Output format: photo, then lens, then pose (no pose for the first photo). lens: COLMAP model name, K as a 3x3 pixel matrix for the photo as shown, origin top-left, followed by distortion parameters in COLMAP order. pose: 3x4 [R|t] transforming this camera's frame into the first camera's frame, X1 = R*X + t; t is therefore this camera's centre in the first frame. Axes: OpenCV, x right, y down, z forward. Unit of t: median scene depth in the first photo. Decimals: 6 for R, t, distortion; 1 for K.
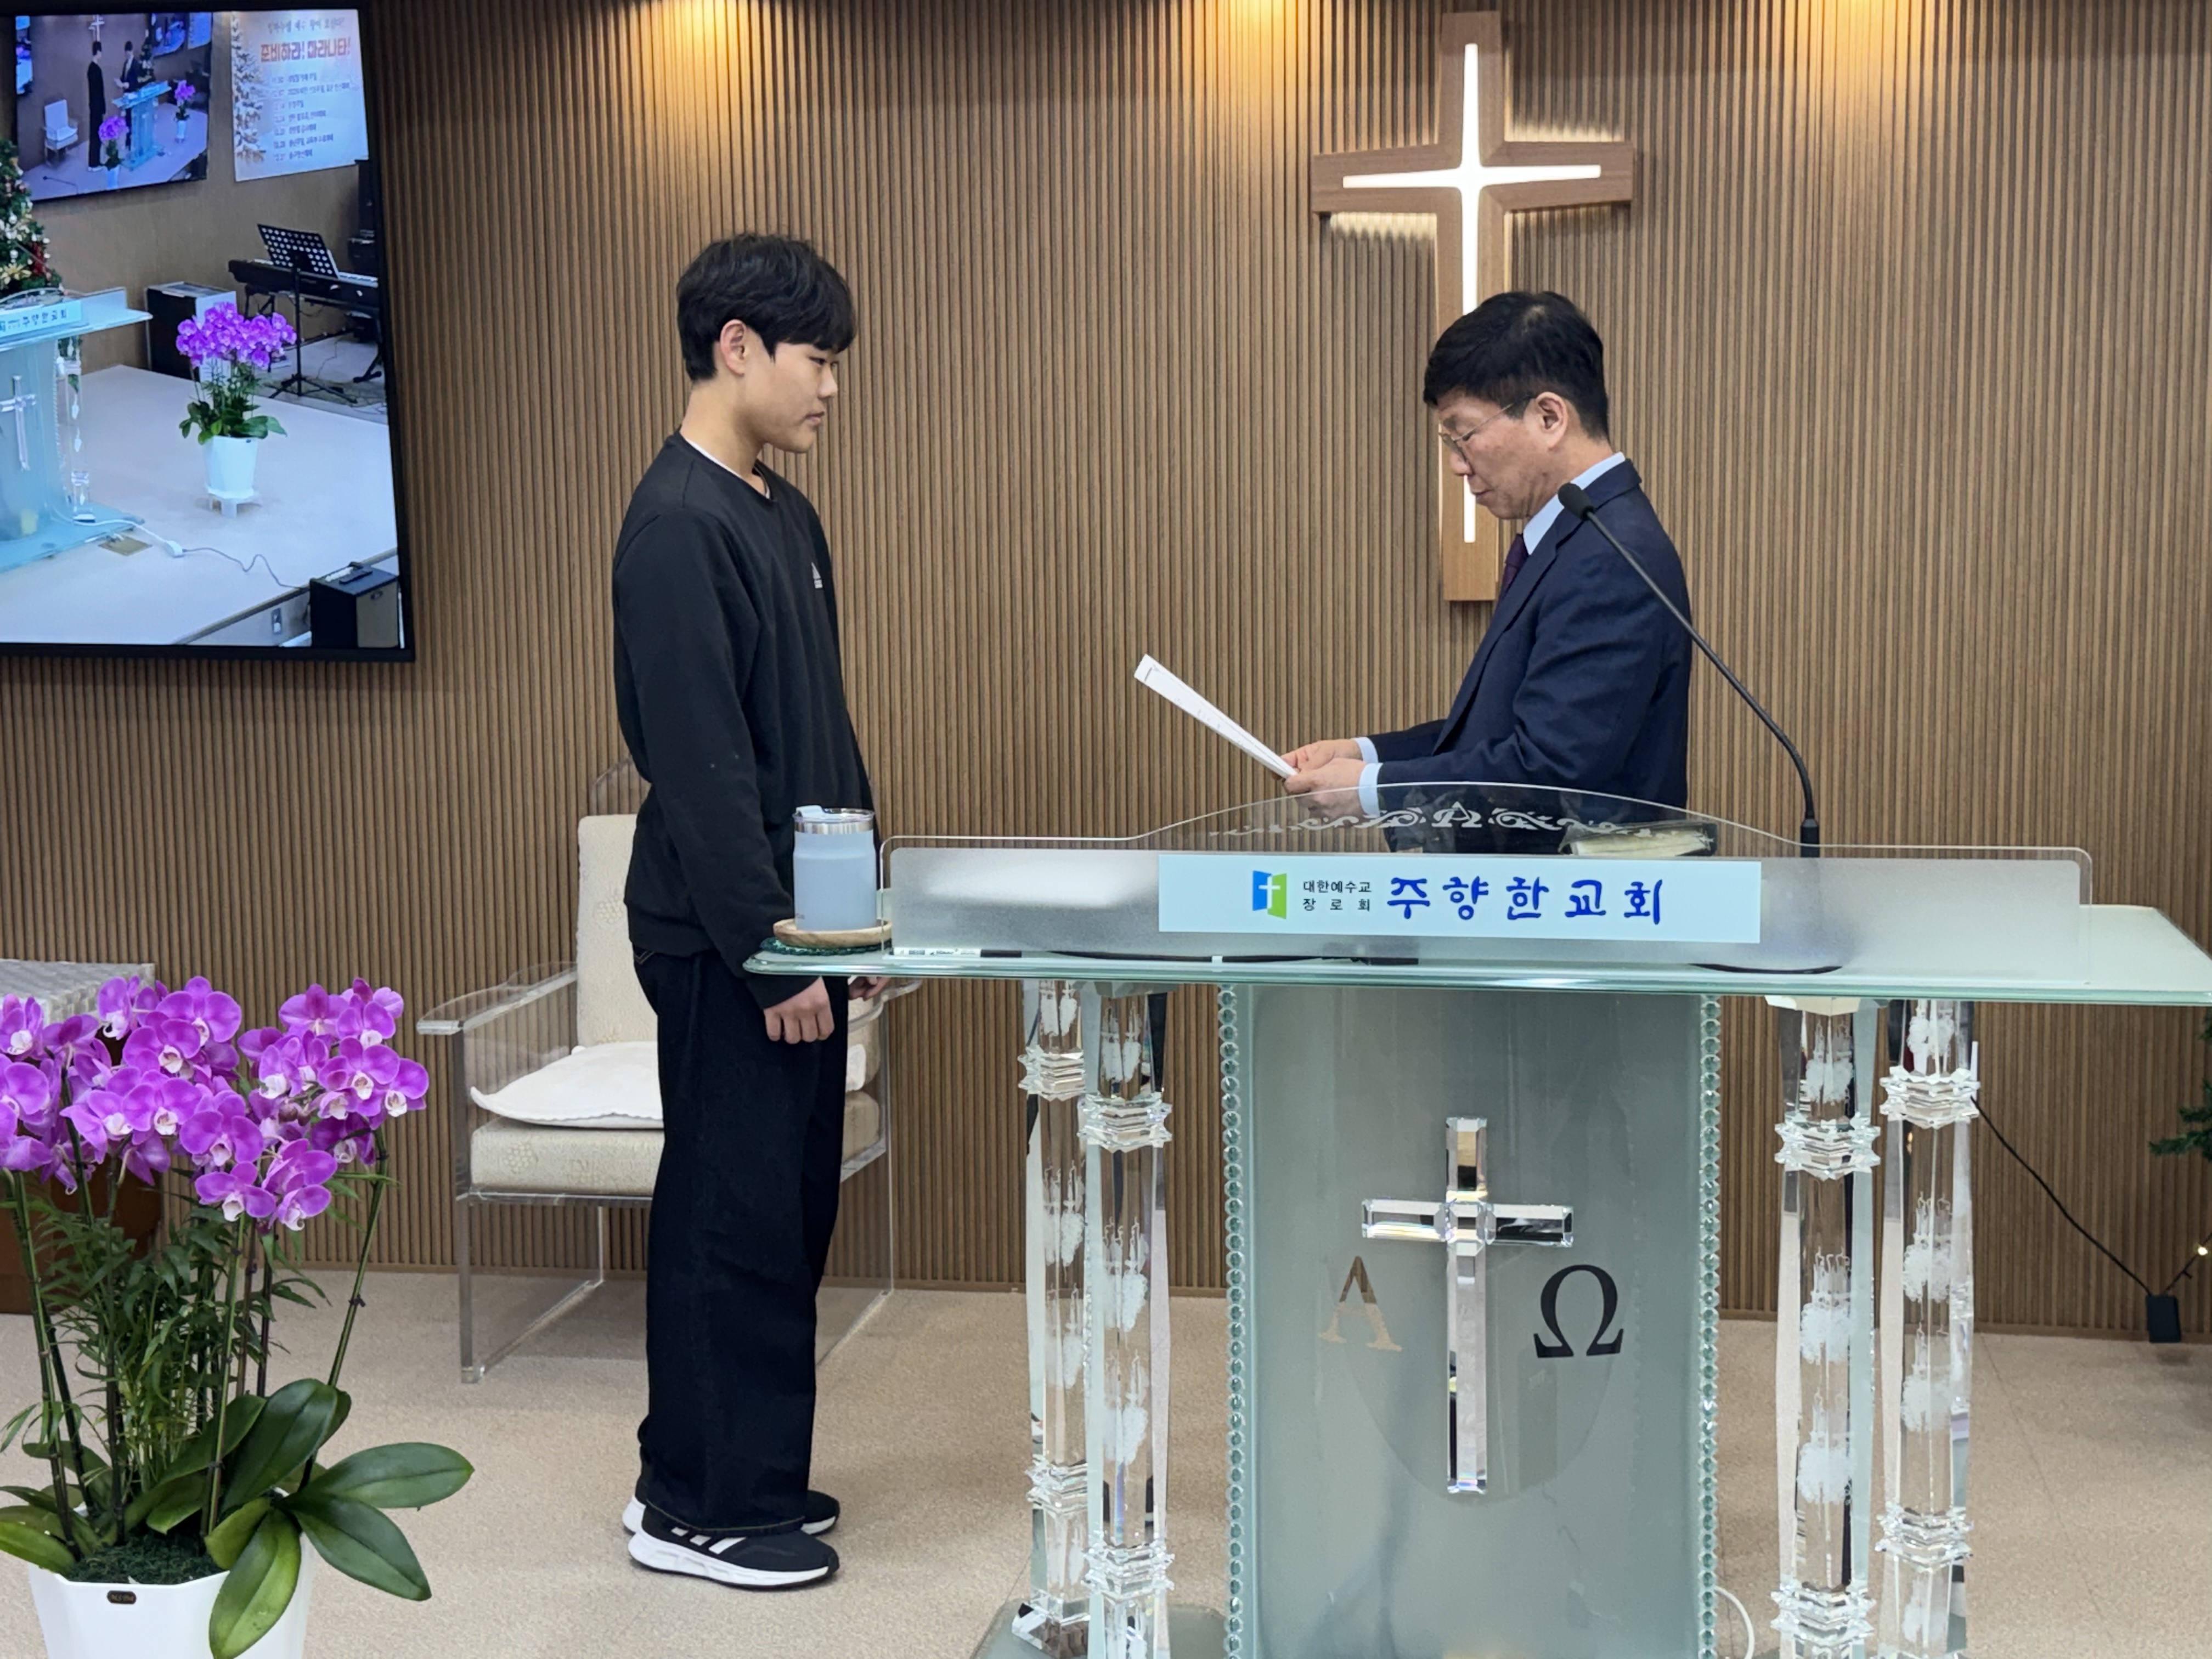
lens RADIAL K [[3008.7, 0, 1099.4], [0, 3008.7, 831.4], [0, 0, 1]] dist [0.187783, -0.454740]
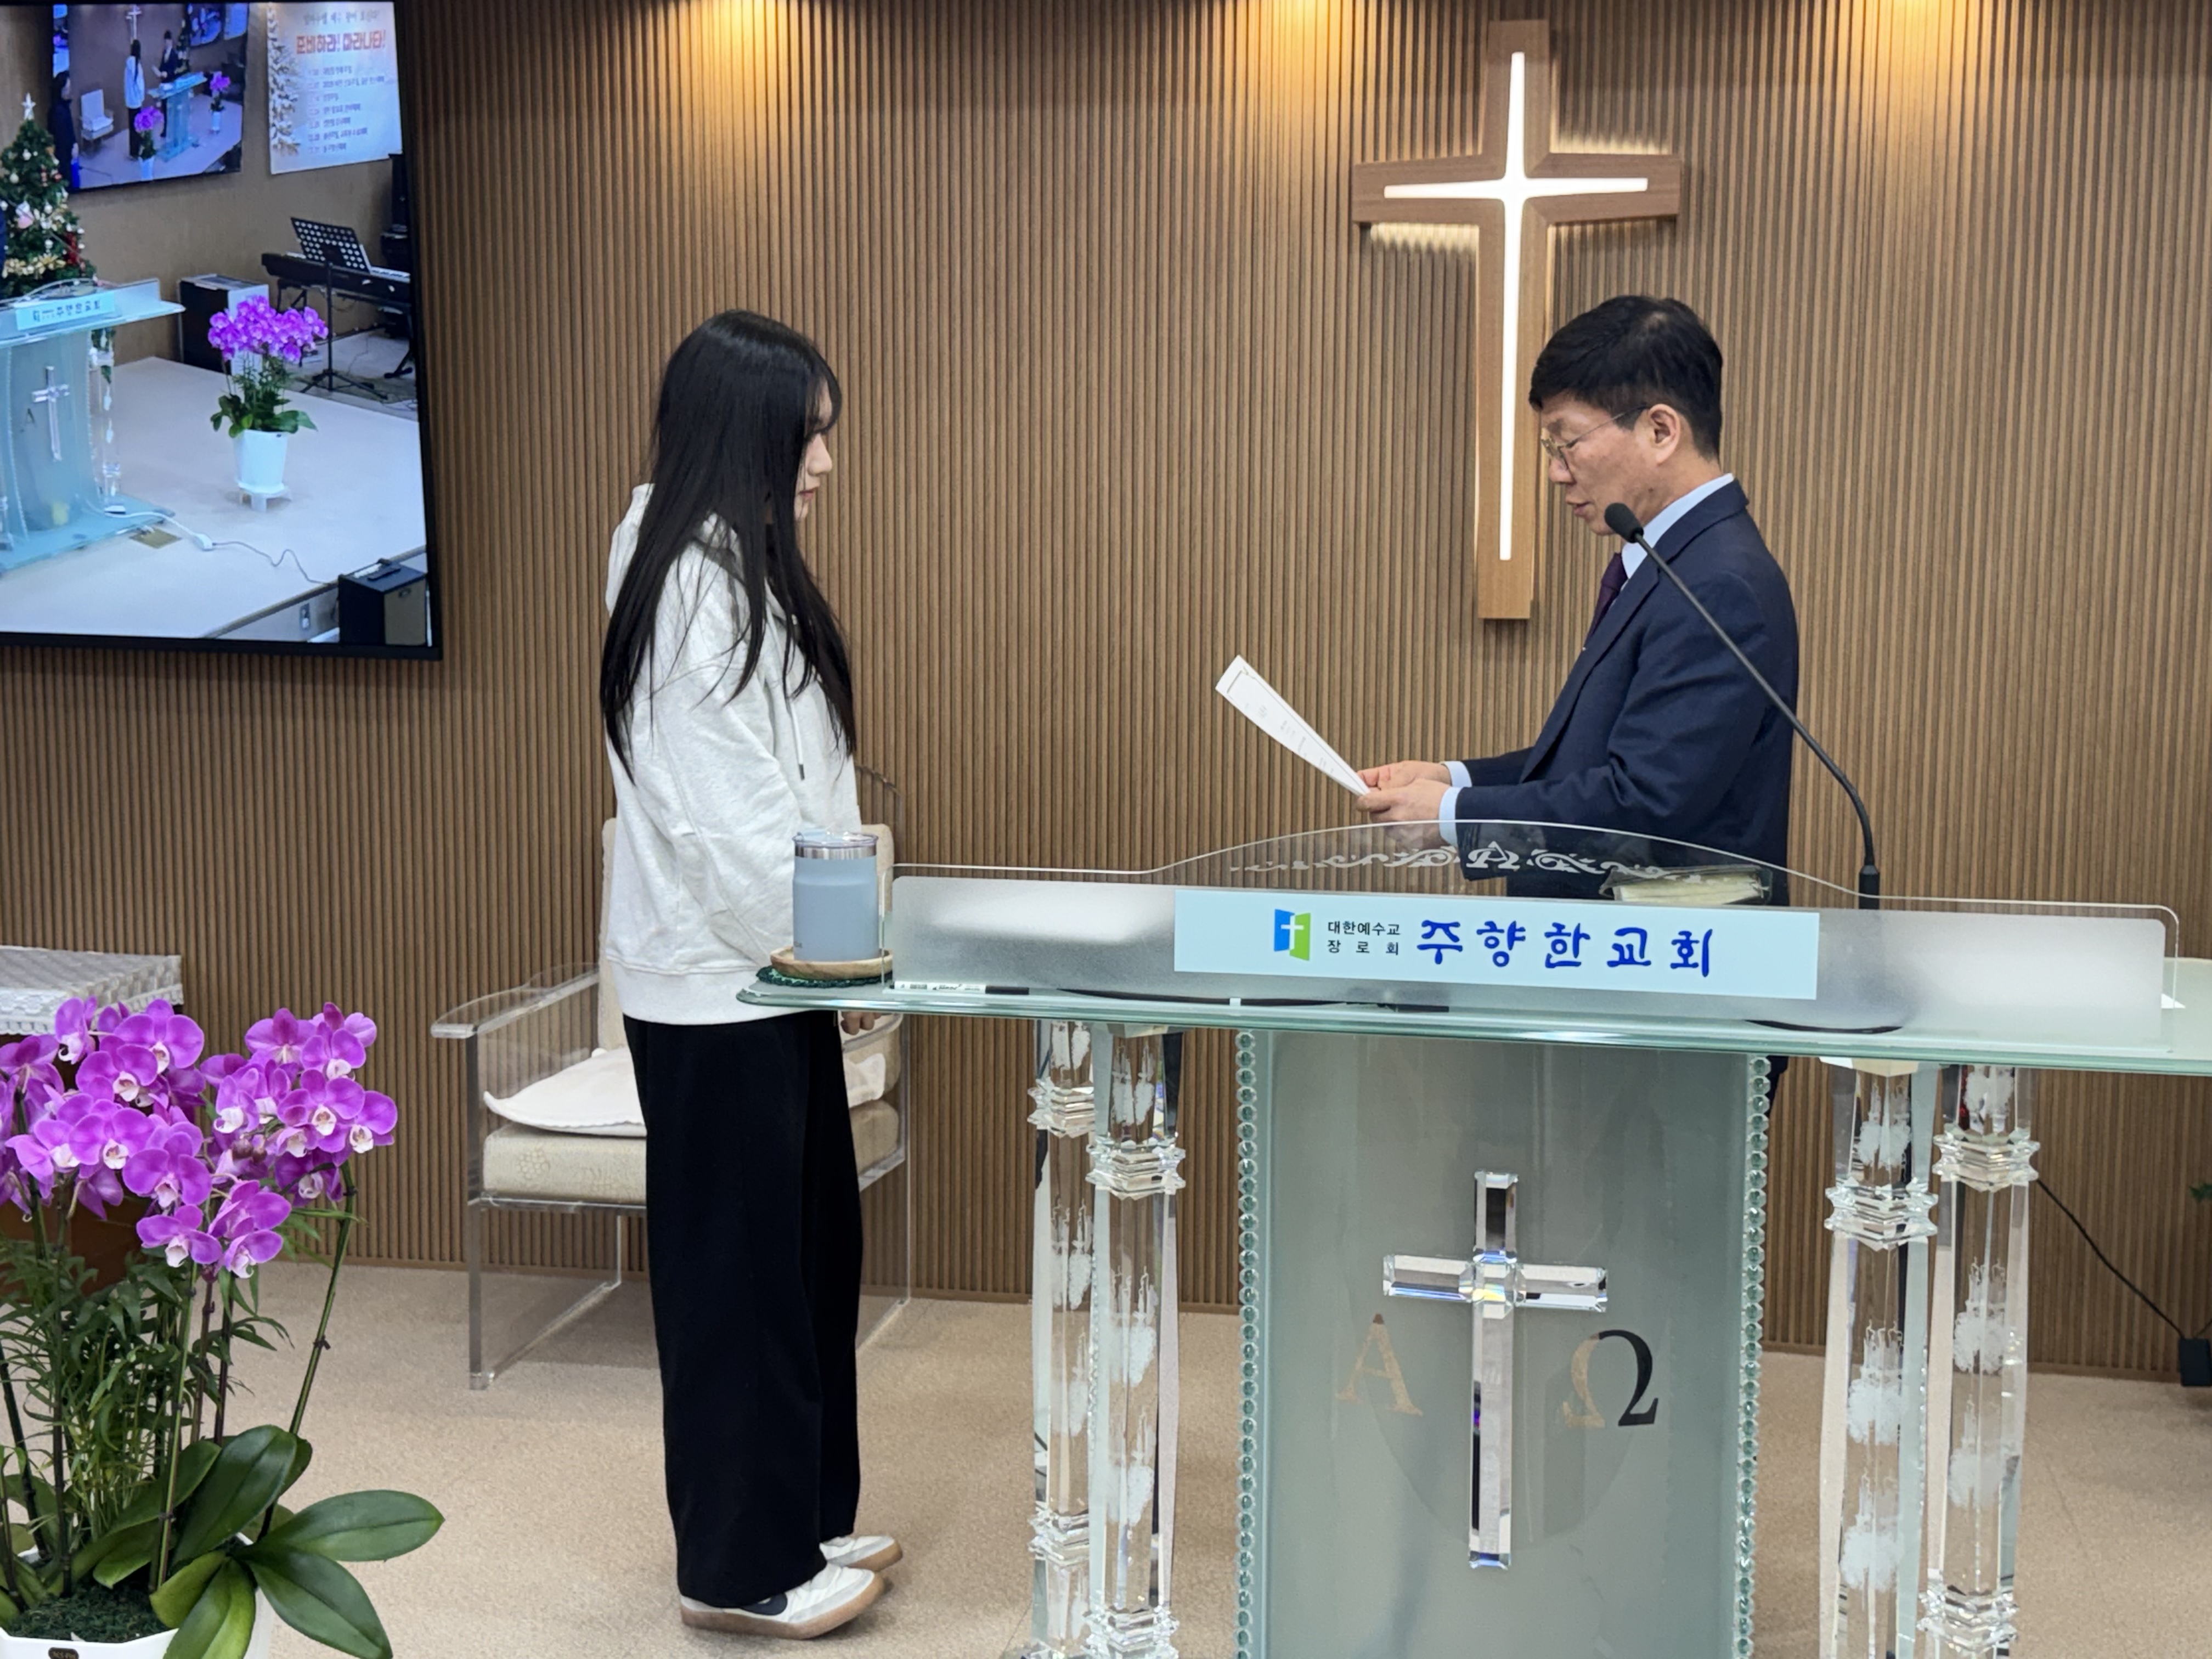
lens RADIAL K [[2820.4, 0, 1100.3], [0, 2820.4, 839.0], [0, 0, 1]] dist [0.191282, -0.465415]
pose [[0.999708, 0.019640, -0.014100, 0.008186], [-0.019533, 0.999780, 0.007691, -0.014289], [0.014248, -0.007413, 0.999871, 0.112878]]
